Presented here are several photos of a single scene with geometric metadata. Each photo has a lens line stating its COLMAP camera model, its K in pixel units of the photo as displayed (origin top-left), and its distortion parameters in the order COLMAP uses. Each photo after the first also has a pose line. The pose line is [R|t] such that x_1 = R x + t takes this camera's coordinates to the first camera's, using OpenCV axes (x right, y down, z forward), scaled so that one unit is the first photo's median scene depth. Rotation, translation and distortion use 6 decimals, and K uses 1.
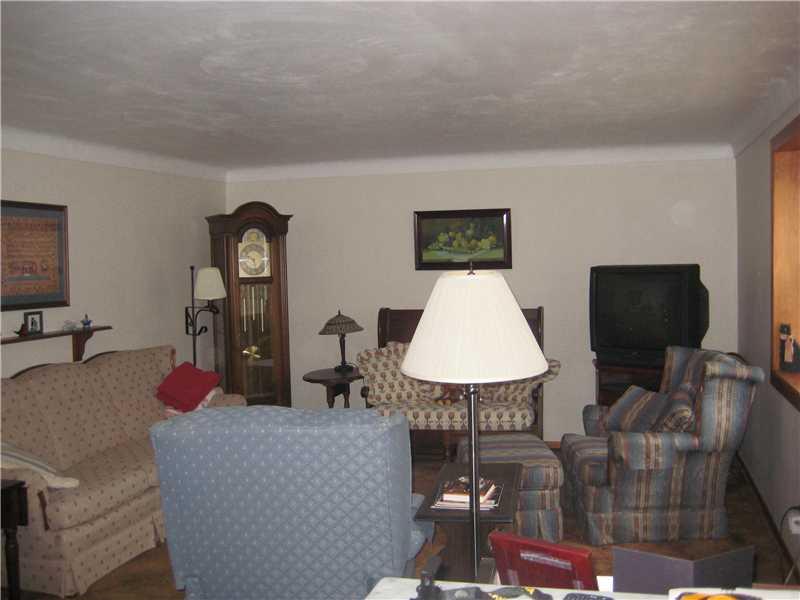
lens RADIAL K [[869.9, 0, 404.6], [0, 869.9, 299.5], [0, 0, 1]] dist [-0.060830, 0.000000]
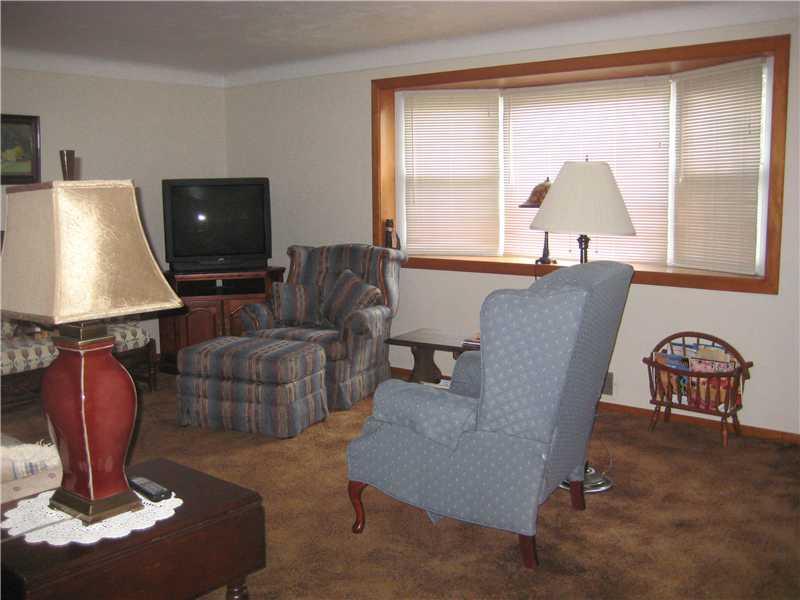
lens RADIAL K [[869.9, 0, 407.5], [0, 869.9, 301.7], [0, 0, 1]] dist [-0.060830, 0.000000]
pose [[0.392290, -0.102372, 0.914127, -0.550012], [0.049140, 0.994701, 0.090307, 0.023699], [-0.918528, 0.009493, 0.395242, 0.304032]]
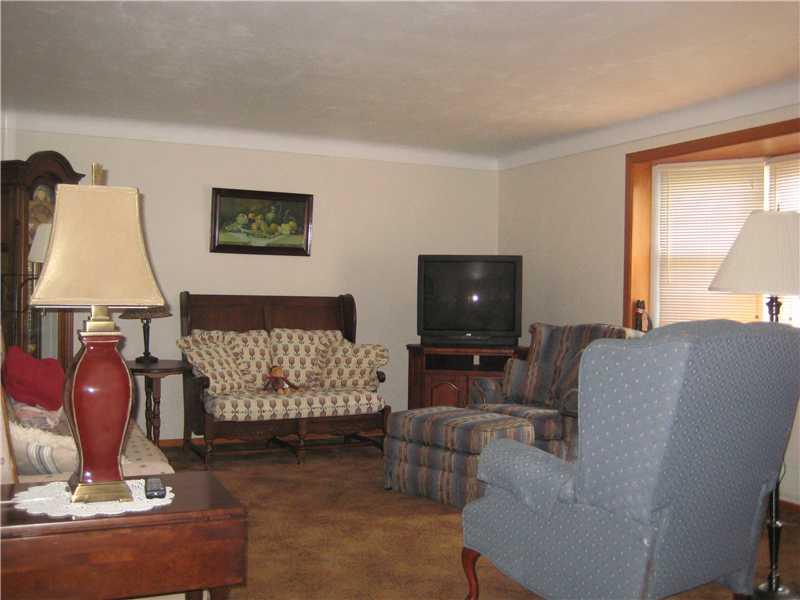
lens RADIAL K [[869.9, 0, 396.6], [0, 869.9, 302.3], [0, 0, 1]] dist [-0.060830, 0.000000]
pose [[0.752379, 0.032967, 0.657905, -0.446860], [-0.001635, 0.998837, -0.048181, 0.063513], [-0.658728, 0.035175, 0.751558, 0.200780]]
